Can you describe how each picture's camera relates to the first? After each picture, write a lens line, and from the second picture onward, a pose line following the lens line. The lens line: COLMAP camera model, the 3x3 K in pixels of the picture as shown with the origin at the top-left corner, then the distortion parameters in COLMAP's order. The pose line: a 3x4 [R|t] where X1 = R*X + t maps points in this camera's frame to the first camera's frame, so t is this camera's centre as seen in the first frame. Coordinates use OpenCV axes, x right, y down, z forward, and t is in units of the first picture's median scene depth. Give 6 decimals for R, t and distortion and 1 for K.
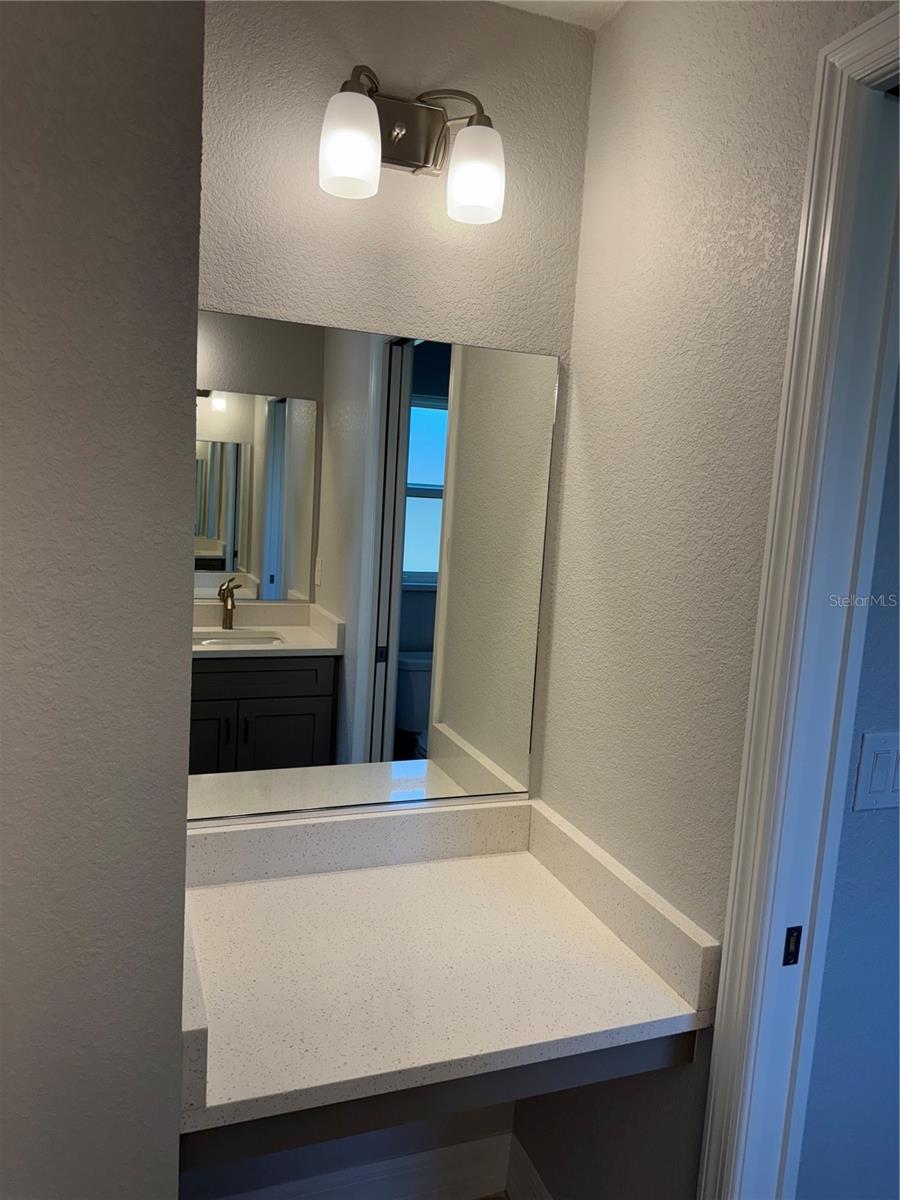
lens RADIAL K [[849.6, 0, 450.0], [0, 849.6, 600.0], [0, 0, 1]] dist [0.039043, -0.000686]
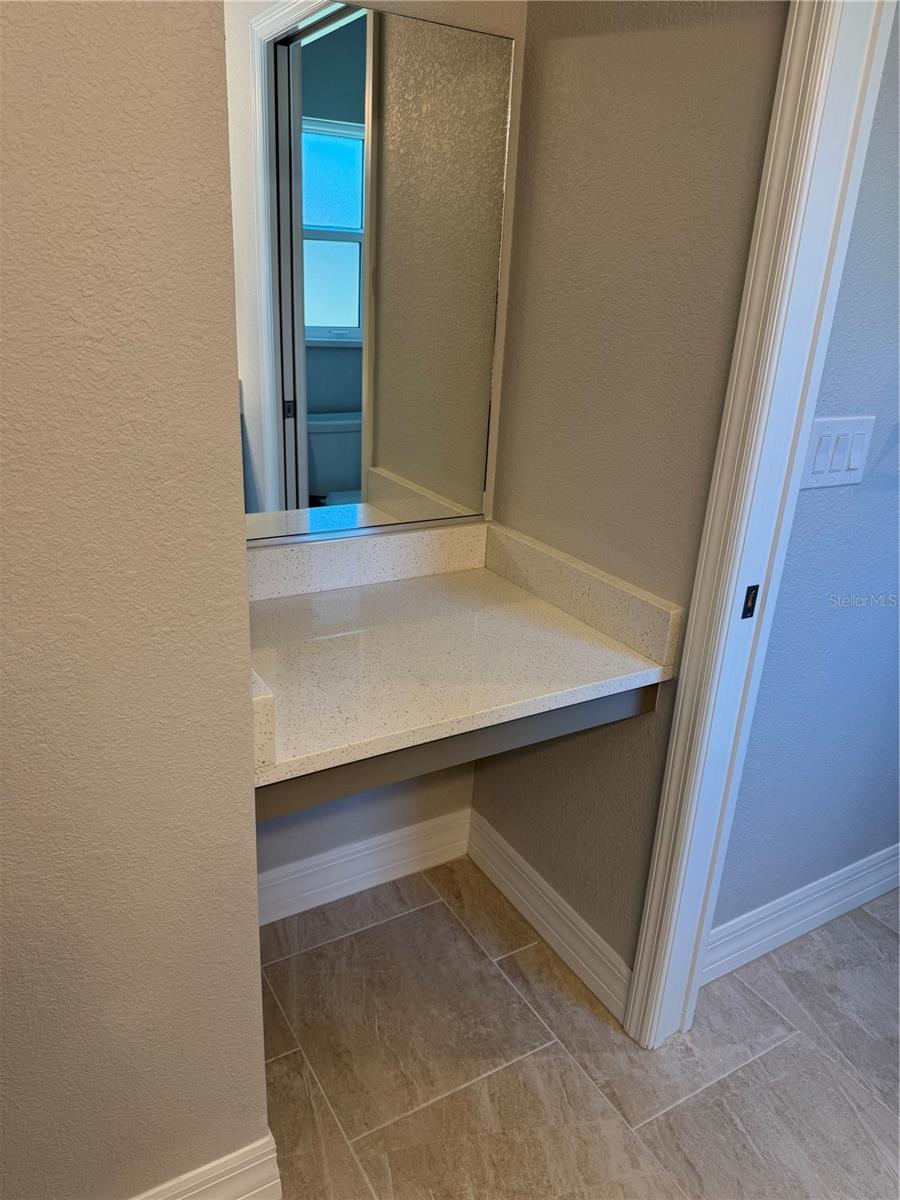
lens RADIAL K [[846.3, 0, 446.0], [0, 846.3, 583.7], [0, 0, 1]] dist [0.002357, 0.004022]
pose [[0.985157, -0.072765, 0.155467, -0.245401], [0.034998, 0.971827, 0.233084, 0.130776], [-0.168047, -0.224184, 0.959949, -0.031038]]
